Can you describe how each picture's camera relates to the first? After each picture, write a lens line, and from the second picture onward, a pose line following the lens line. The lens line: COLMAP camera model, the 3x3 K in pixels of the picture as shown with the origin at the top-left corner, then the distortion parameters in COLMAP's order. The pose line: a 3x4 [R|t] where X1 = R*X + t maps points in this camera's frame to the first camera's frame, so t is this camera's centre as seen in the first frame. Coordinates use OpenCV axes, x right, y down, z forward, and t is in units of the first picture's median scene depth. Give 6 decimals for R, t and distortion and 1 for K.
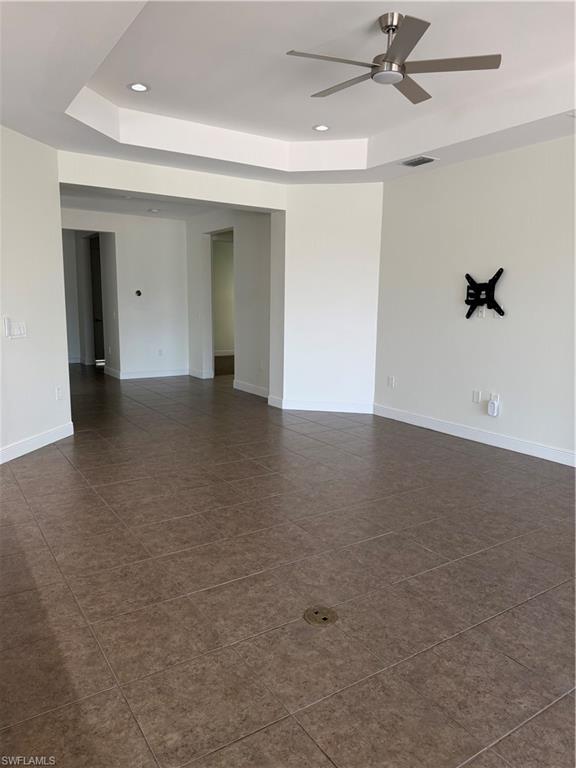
lens RADIAL K [[545.9, 0, 288.0], [0, 545.9, 384.0], [0, 0, 1]] dist [0.001875, -0.010546]
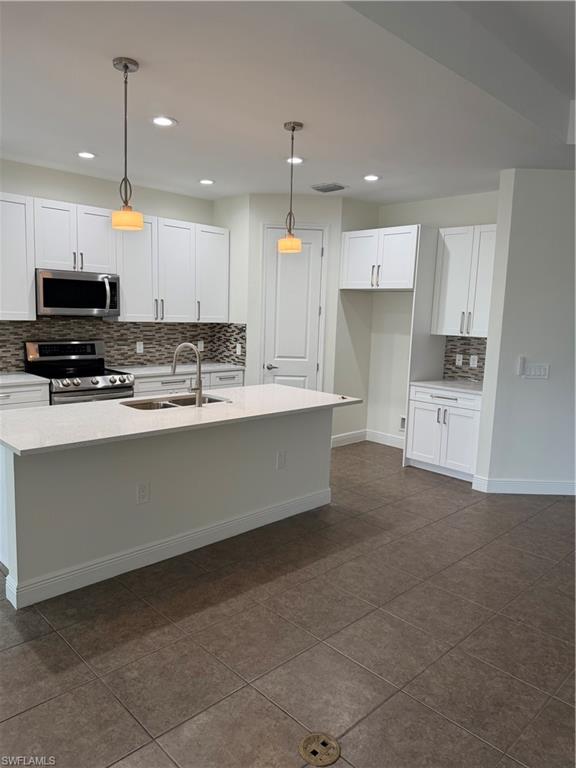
lens RADIAL K [[545.9, 0, 288.0], [0, 545.9, 384.0], [0, 0, 1]] dist [0.001875, -0.010546]
pose [[0.199048, 0.137367, -0.970315, 0.698217], [-0.185668, 0.977481, 0.100294, -0.163216], [0.962241, 0.160193, 0.220070, 0.629731]]
